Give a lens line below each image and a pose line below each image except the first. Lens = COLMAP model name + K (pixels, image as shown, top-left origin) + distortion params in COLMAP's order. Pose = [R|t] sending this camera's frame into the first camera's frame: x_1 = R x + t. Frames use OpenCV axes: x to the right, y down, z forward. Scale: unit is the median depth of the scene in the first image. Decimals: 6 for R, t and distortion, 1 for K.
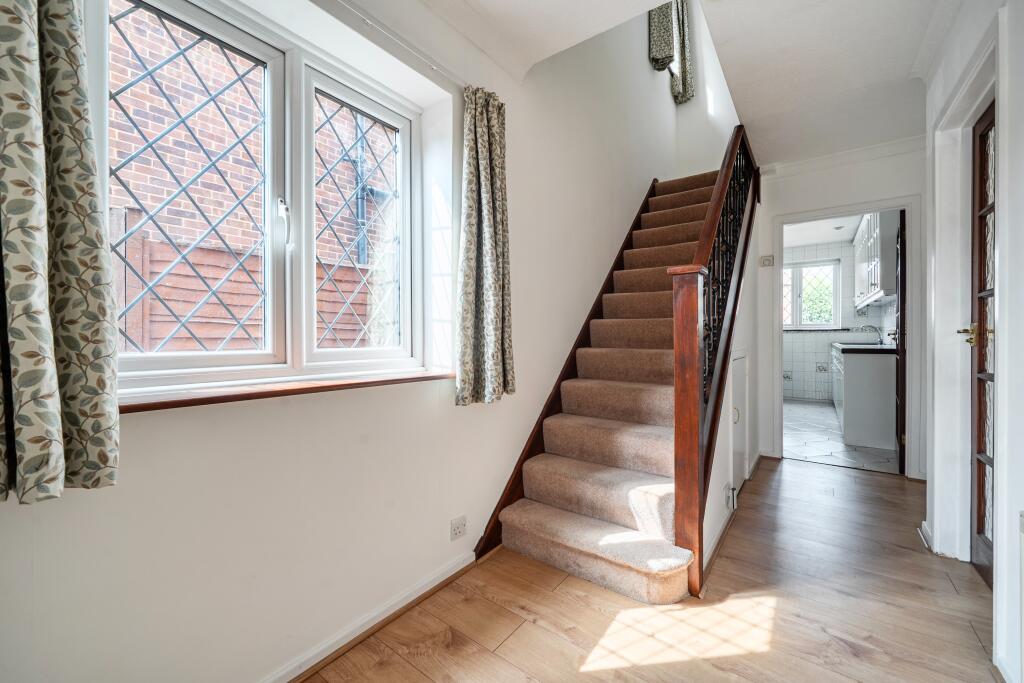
lens RADIAL K [[404.9, 0, 508.0], [0, 404.9, 339.1], [0, 0, 1]] dist [0.000888, 0.000118]
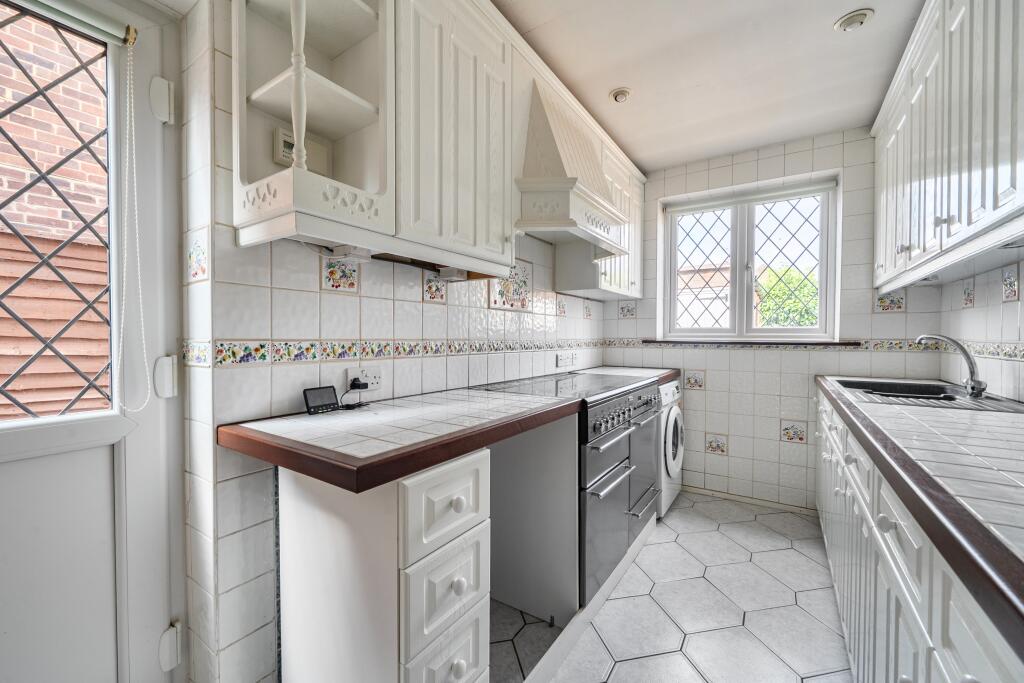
lens RADIAL K [[404.9, 0, 515.1], [0, 404.9, 342.7], [0, 0, 1]] dist [0.000888, 0.000118]
pose [[0.997913, 0.004535, 0.064410, 0.455085], [-0.005230, 0.999930, 0.010630, -0.026563], [-0.064357, -0.010944, 0.997867, 0.595278]]
